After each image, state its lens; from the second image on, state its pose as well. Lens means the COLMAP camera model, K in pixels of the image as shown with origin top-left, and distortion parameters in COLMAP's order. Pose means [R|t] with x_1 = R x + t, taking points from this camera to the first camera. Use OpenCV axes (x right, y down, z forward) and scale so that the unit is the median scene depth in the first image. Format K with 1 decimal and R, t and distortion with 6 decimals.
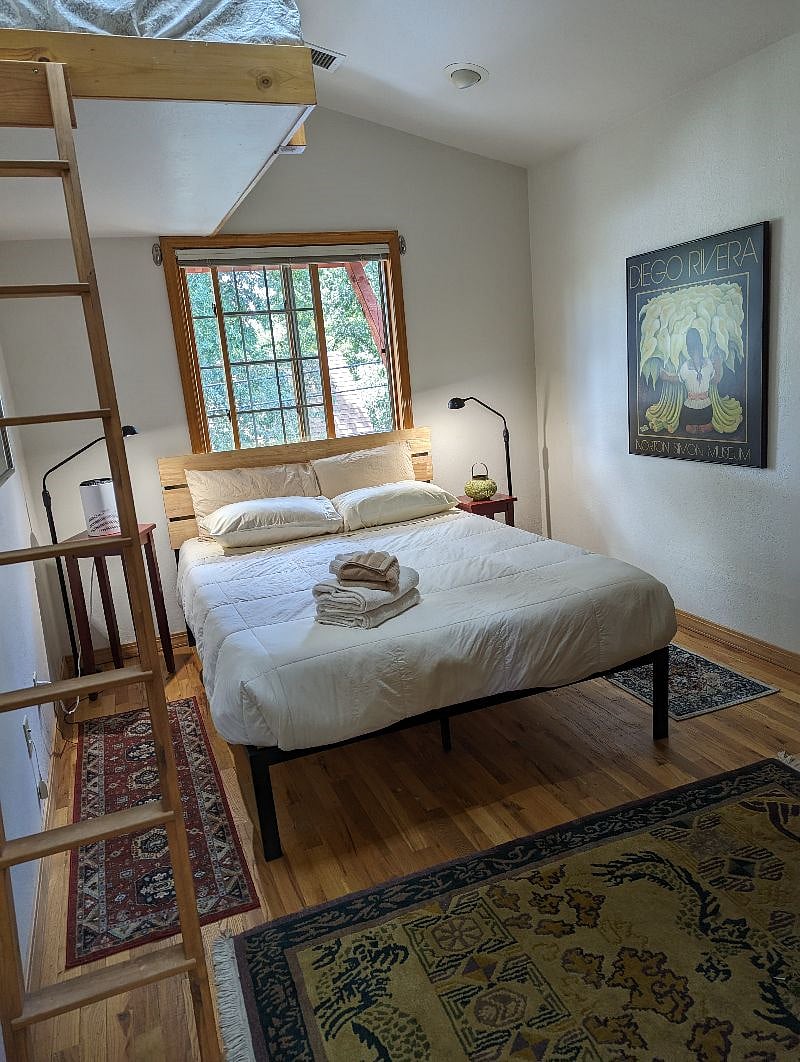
lens RADIAL K [[748.0, 0, 400.0], [0, 748.0, 531.0], [0, 0, 1]] dist [0.052934, -0.043602]
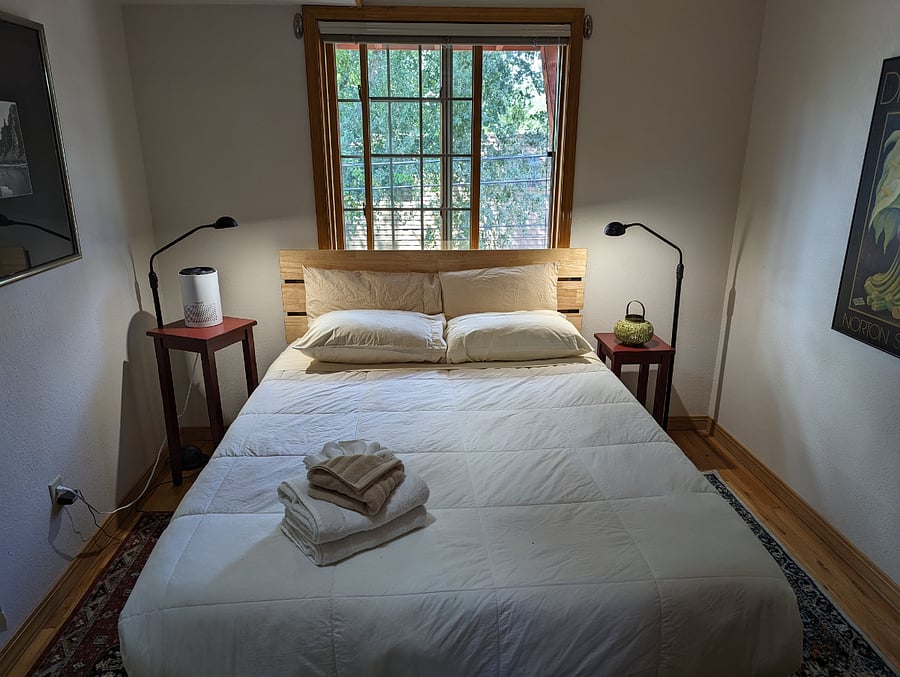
lens RADIAL K [[633.9, 0, 453.8], [0, 633.9, 345.2], [0, 0, 1]] dist [0.052934, -0.043602]
pose [[0.943654, 0.181336, -0.276829, 0.135666], [-0.152443, 0.980662, 0.122733, -0.112558], [0.293732, -0.073617, 0.953049, 0.291068]]
